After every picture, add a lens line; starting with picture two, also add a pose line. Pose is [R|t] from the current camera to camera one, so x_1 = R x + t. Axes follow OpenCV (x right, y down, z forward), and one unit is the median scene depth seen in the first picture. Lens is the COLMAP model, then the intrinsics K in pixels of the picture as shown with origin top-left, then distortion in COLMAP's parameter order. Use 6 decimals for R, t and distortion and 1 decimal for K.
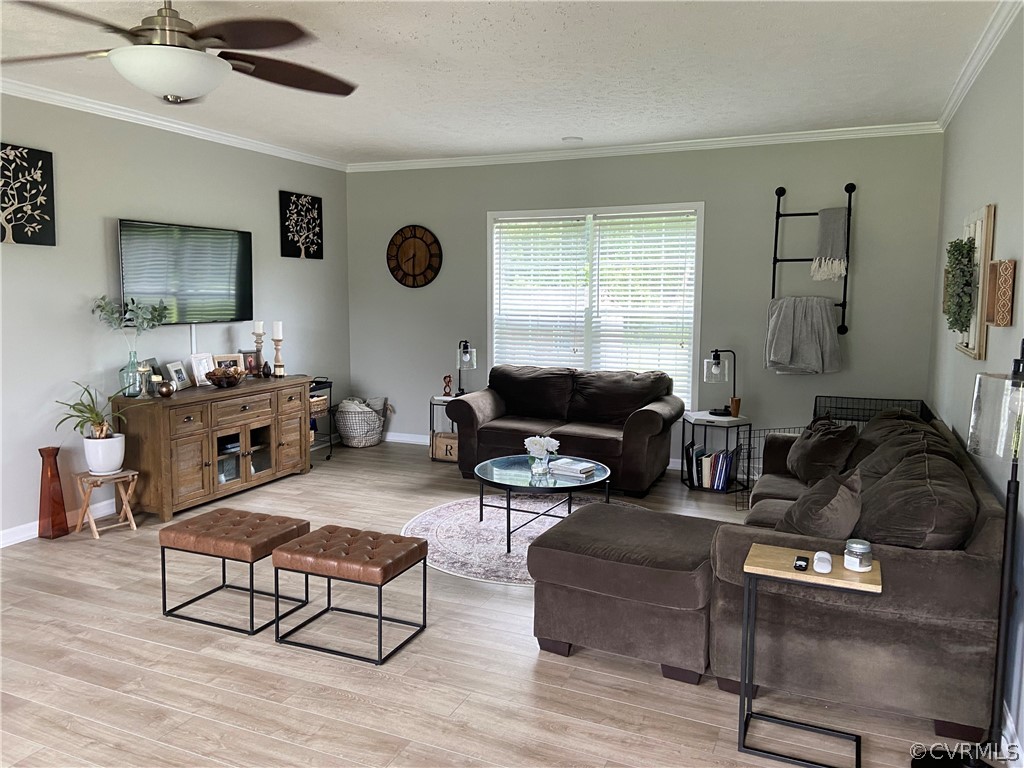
lens RADIAL K [[770.3, 0, 507.3], [0, 770.3, 380.5], [0, 0, 1]] dist [0.124267, -0.151150]
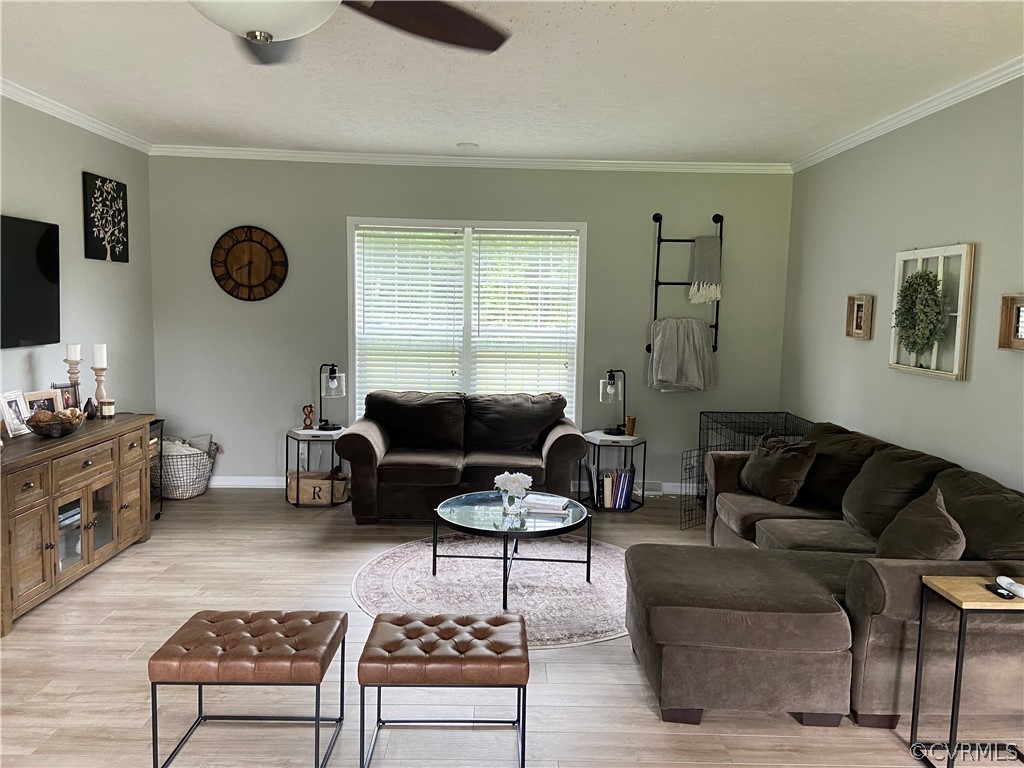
lens RADIAL K [[770.3, 0, 507.3], [0, 770.3, 380.5], [0, 0, 1]] dist [0.124267, -0.151150]
pose [[0.906051, -0.027392, 0.422282, -0.263426], [0.033167, 0.999430, -0.006333, -0.022780], [-0.421868, 0.019744, 0.906442, 0.141827]]
